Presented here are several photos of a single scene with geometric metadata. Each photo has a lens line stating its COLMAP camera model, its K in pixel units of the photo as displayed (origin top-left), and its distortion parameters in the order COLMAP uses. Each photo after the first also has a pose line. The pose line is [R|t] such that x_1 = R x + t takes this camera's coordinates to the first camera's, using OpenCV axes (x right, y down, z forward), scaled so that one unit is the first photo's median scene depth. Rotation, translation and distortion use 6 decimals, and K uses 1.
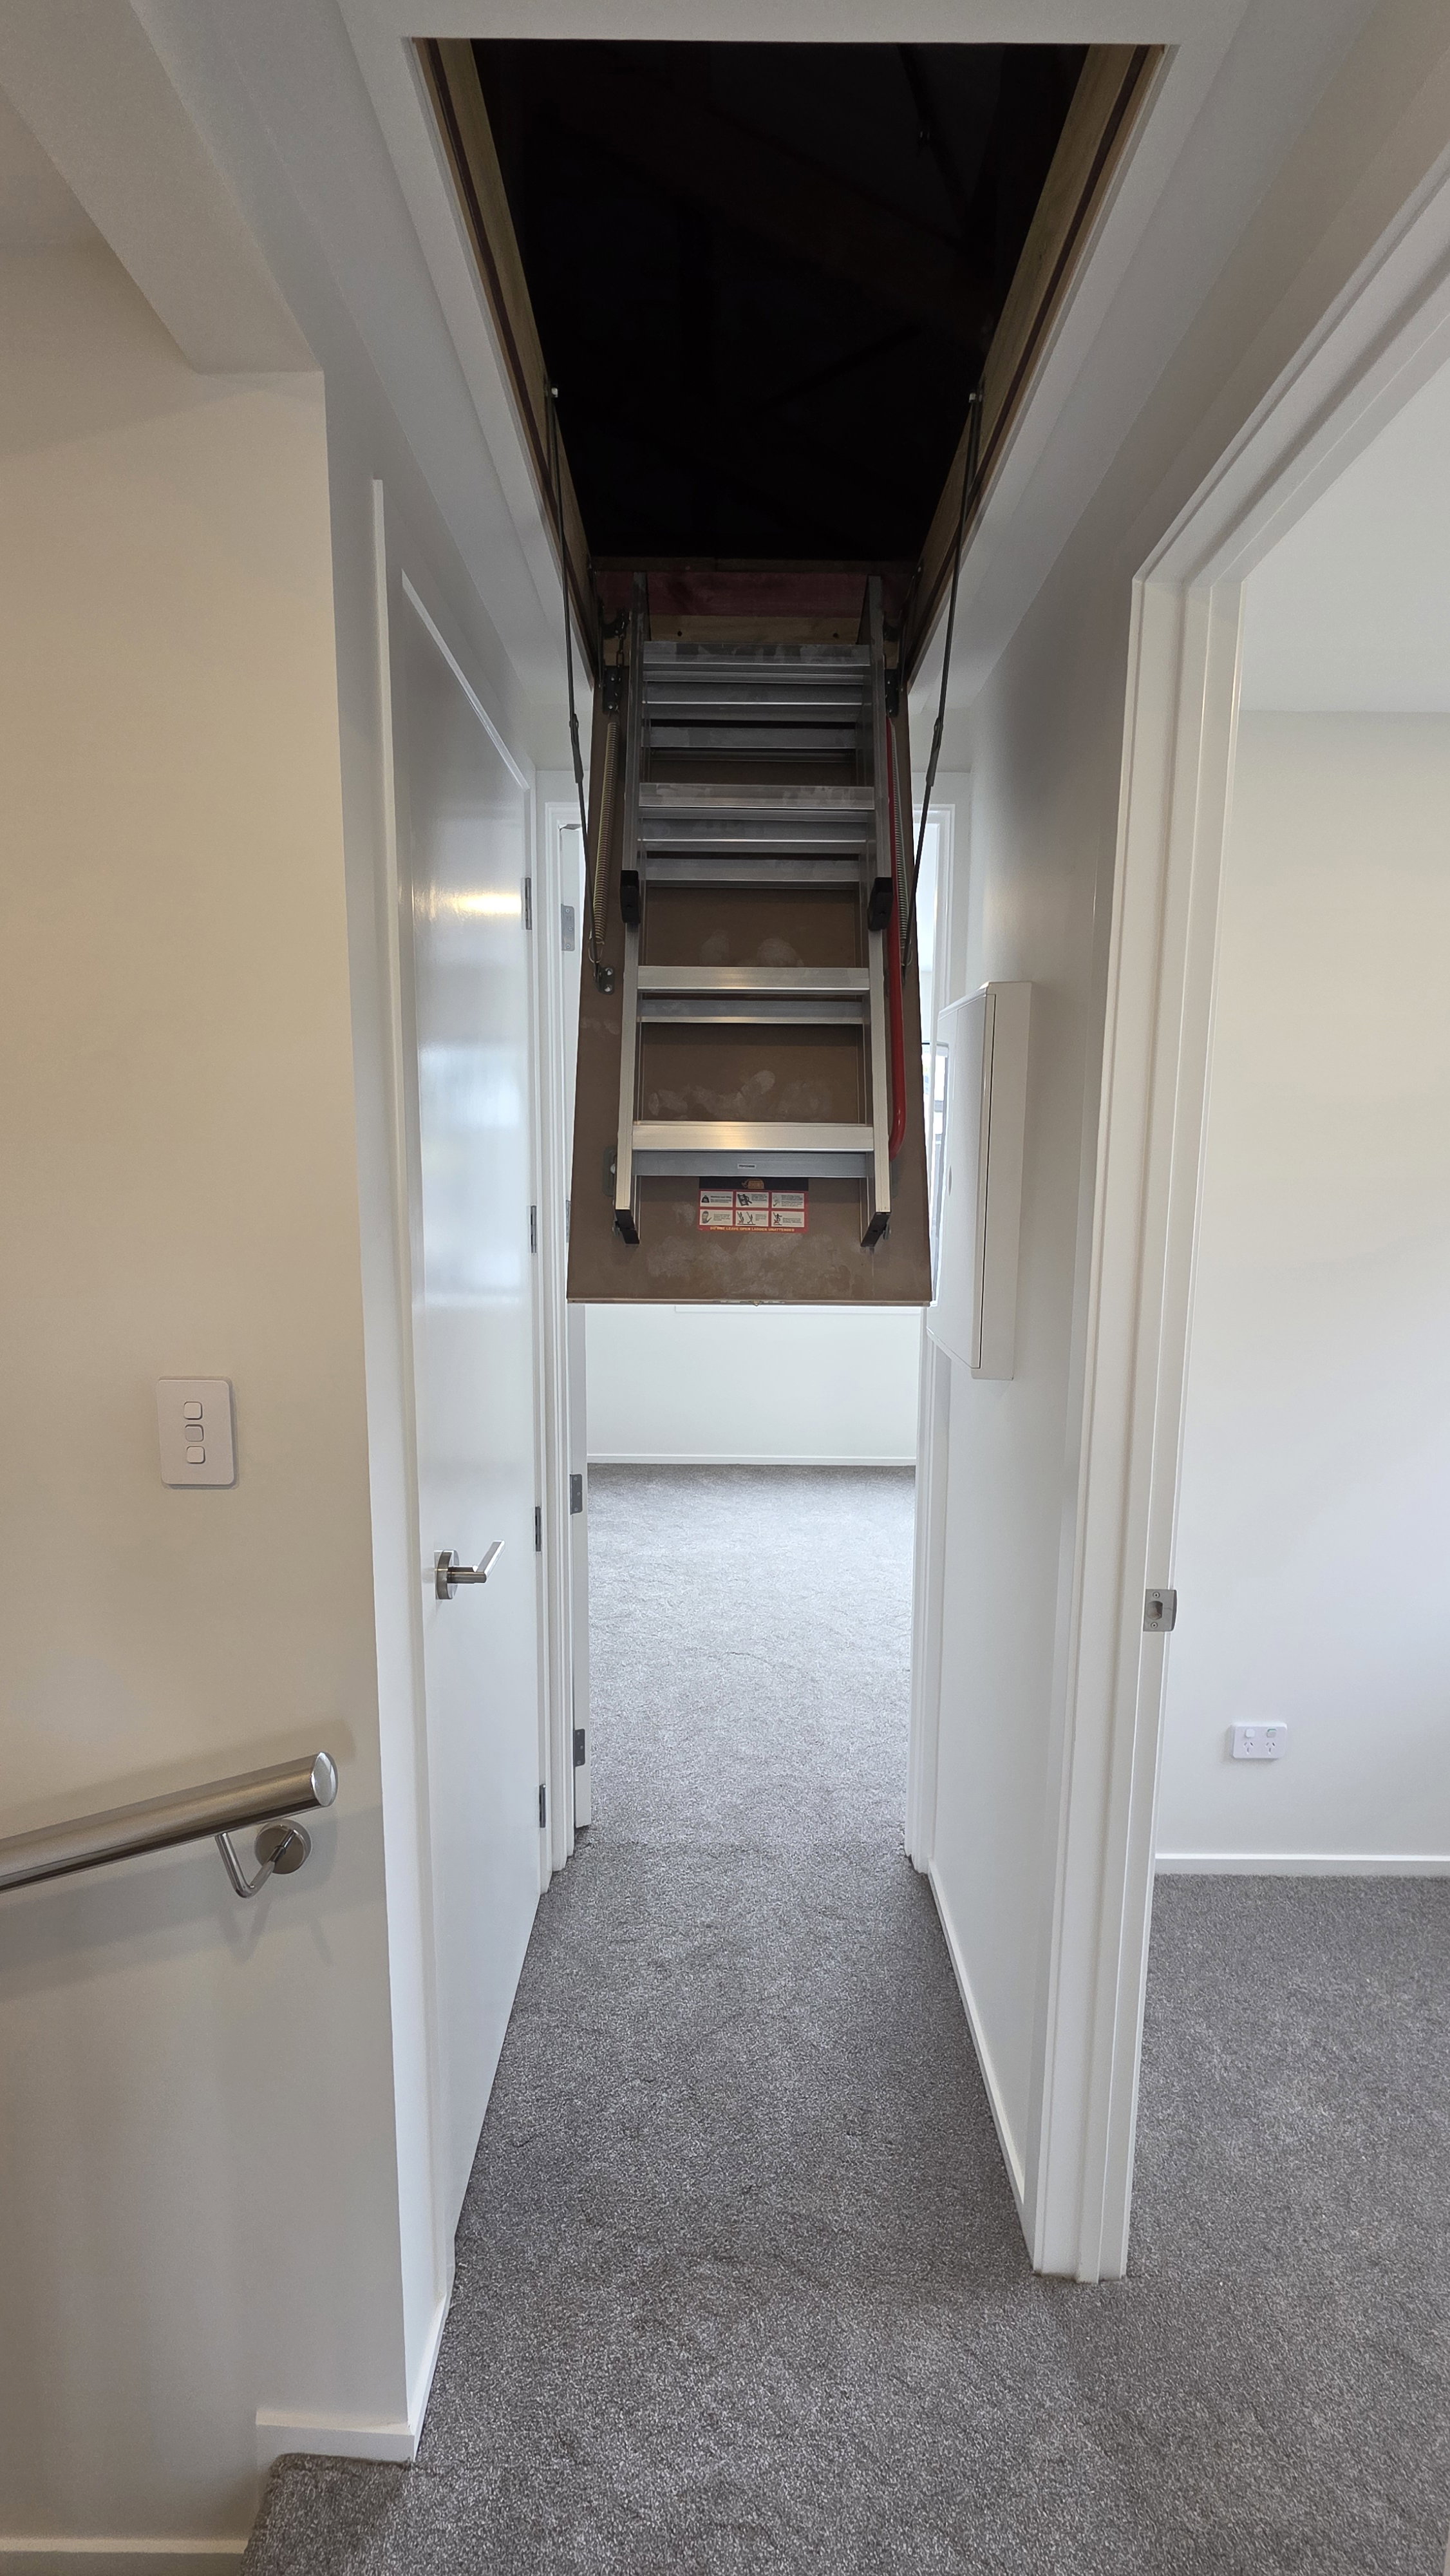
lens RADIAL K [[1028.1, 0, 732.2], [0, 1028.1, 1282.9], [0, 0, 1]] dist [0.003131, 0.000148]
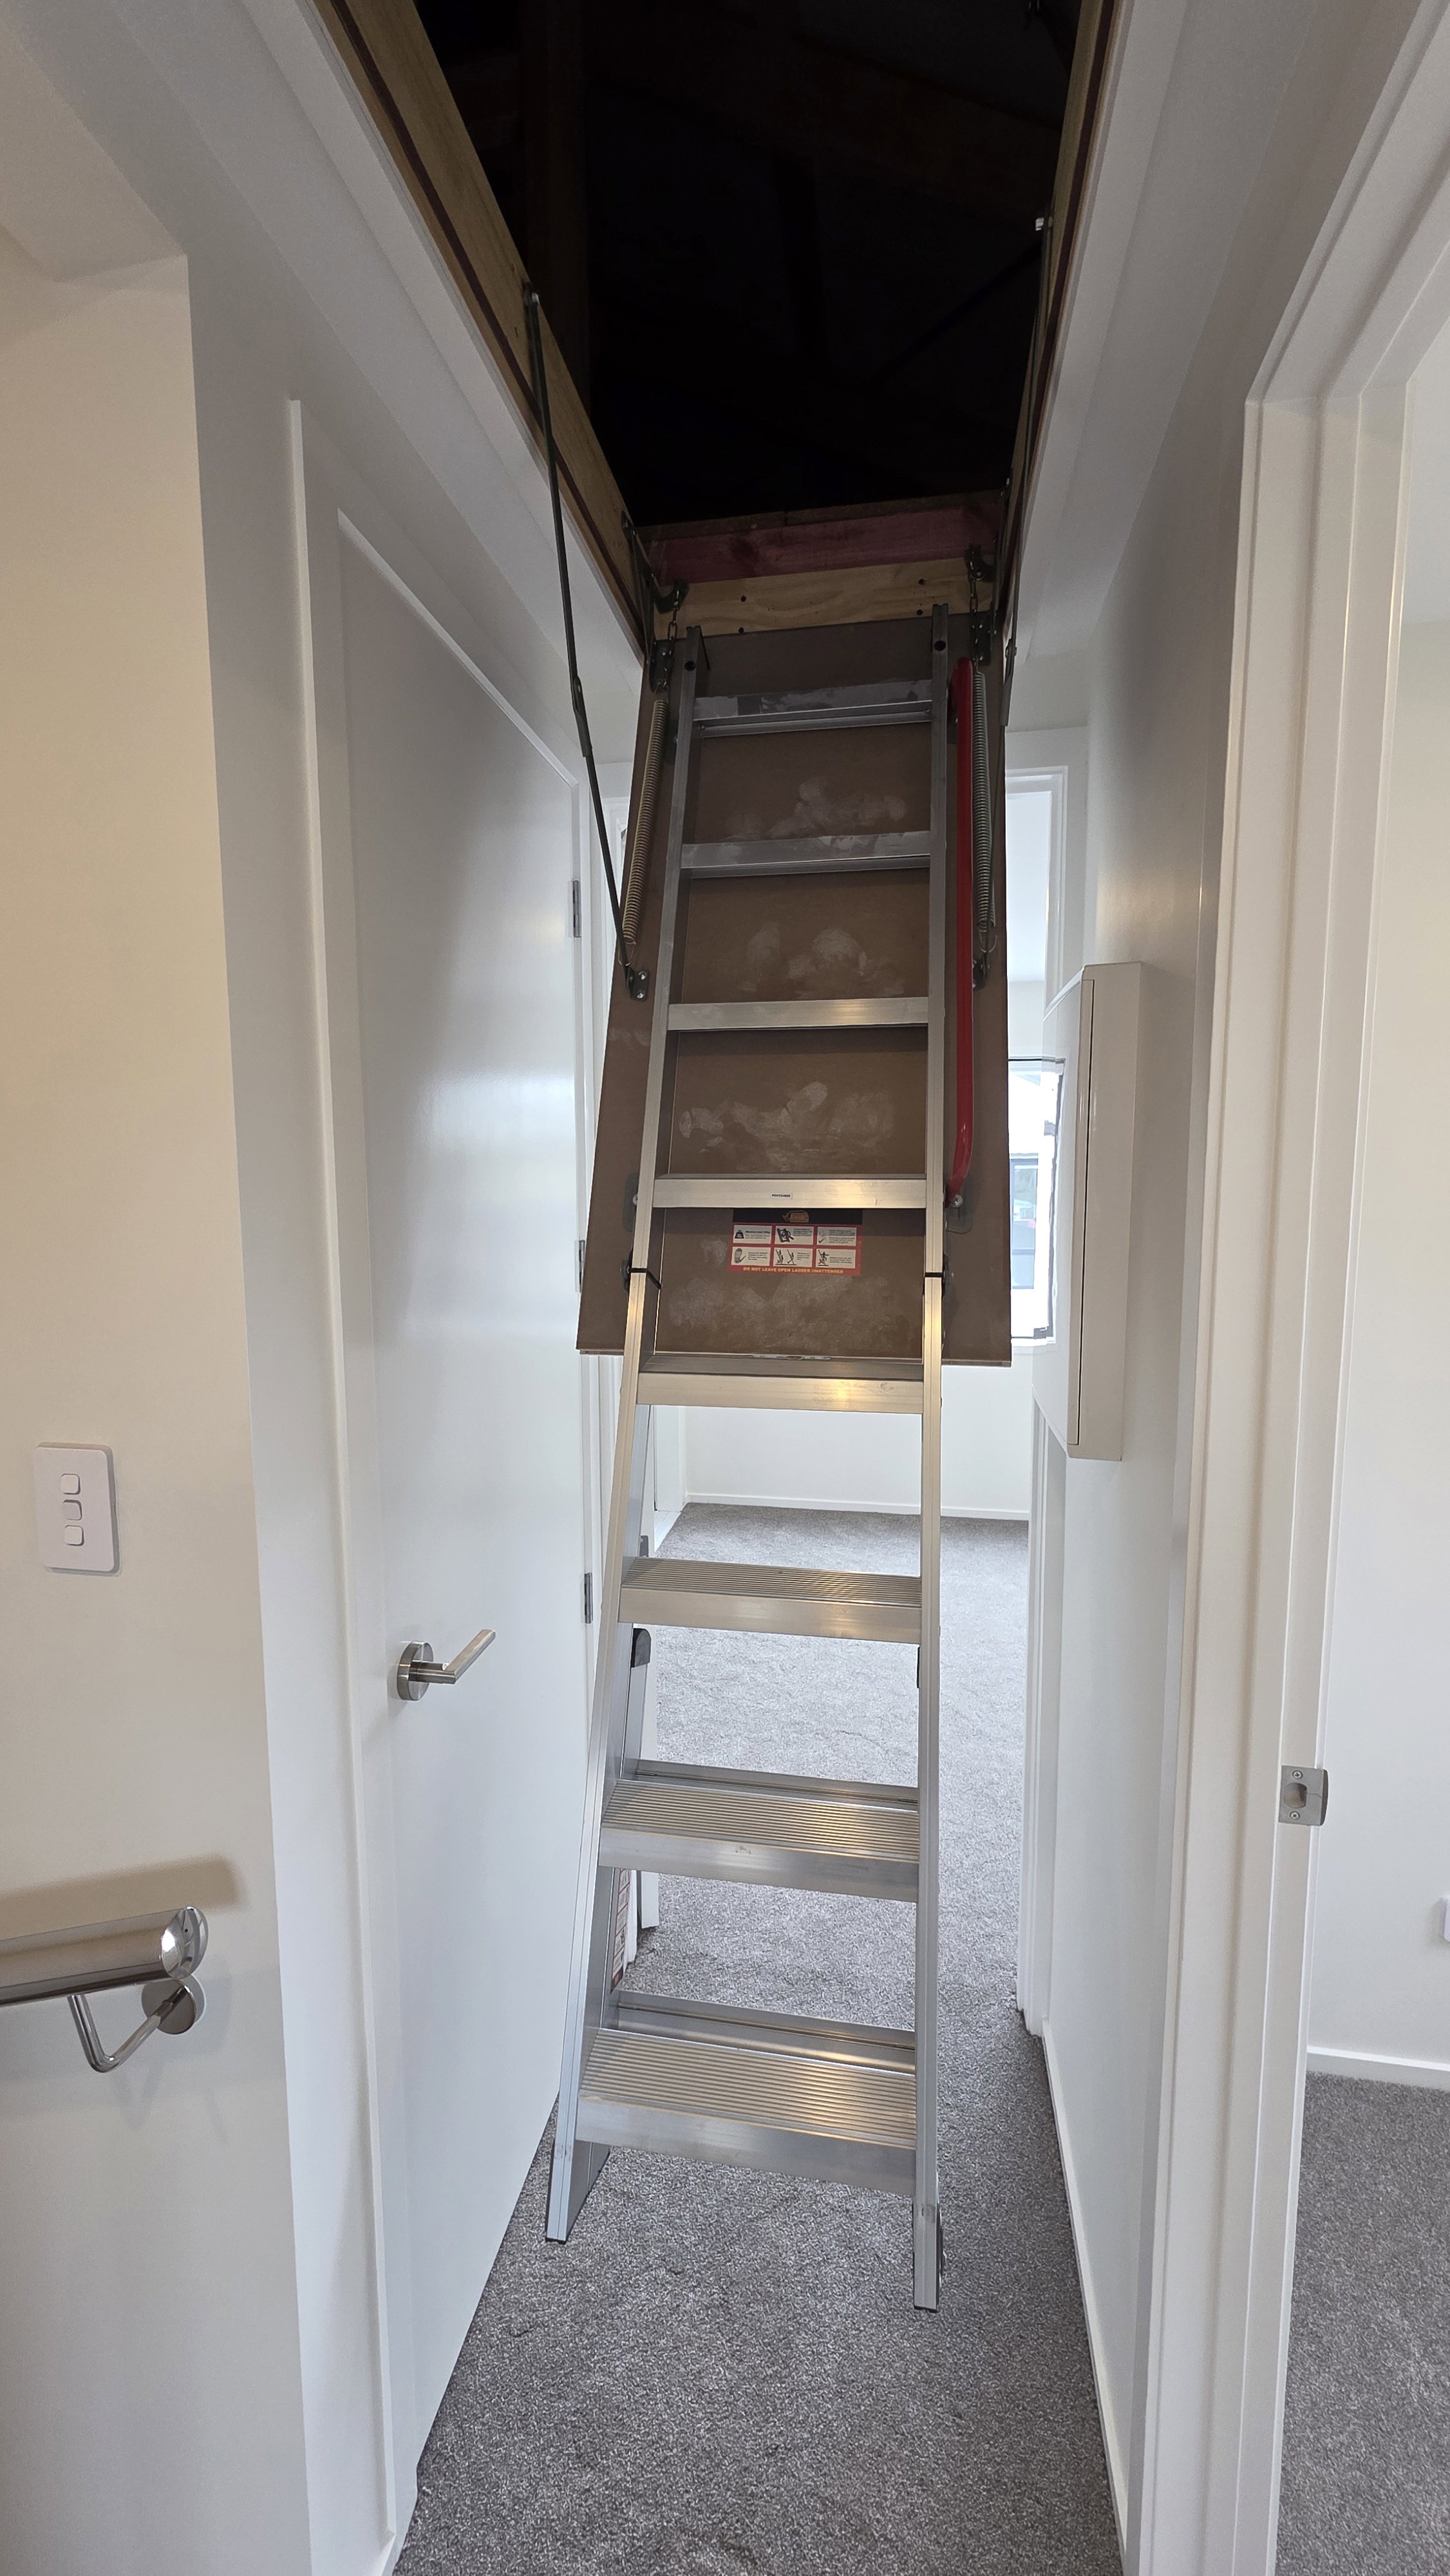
lens RADIAL K [[1028.1, 0, 732.2], [0, 1028.1, 1282.9], [0, 0, 1]] dist [0.003131, 0.000148]
pose [[0.985163, 0.007062, -0.171477, 0.110251], [-0.011765, 0.999582, -0.026425, -0.018328], [0.171219, 0.028050, 0.984834, 0.157626]]
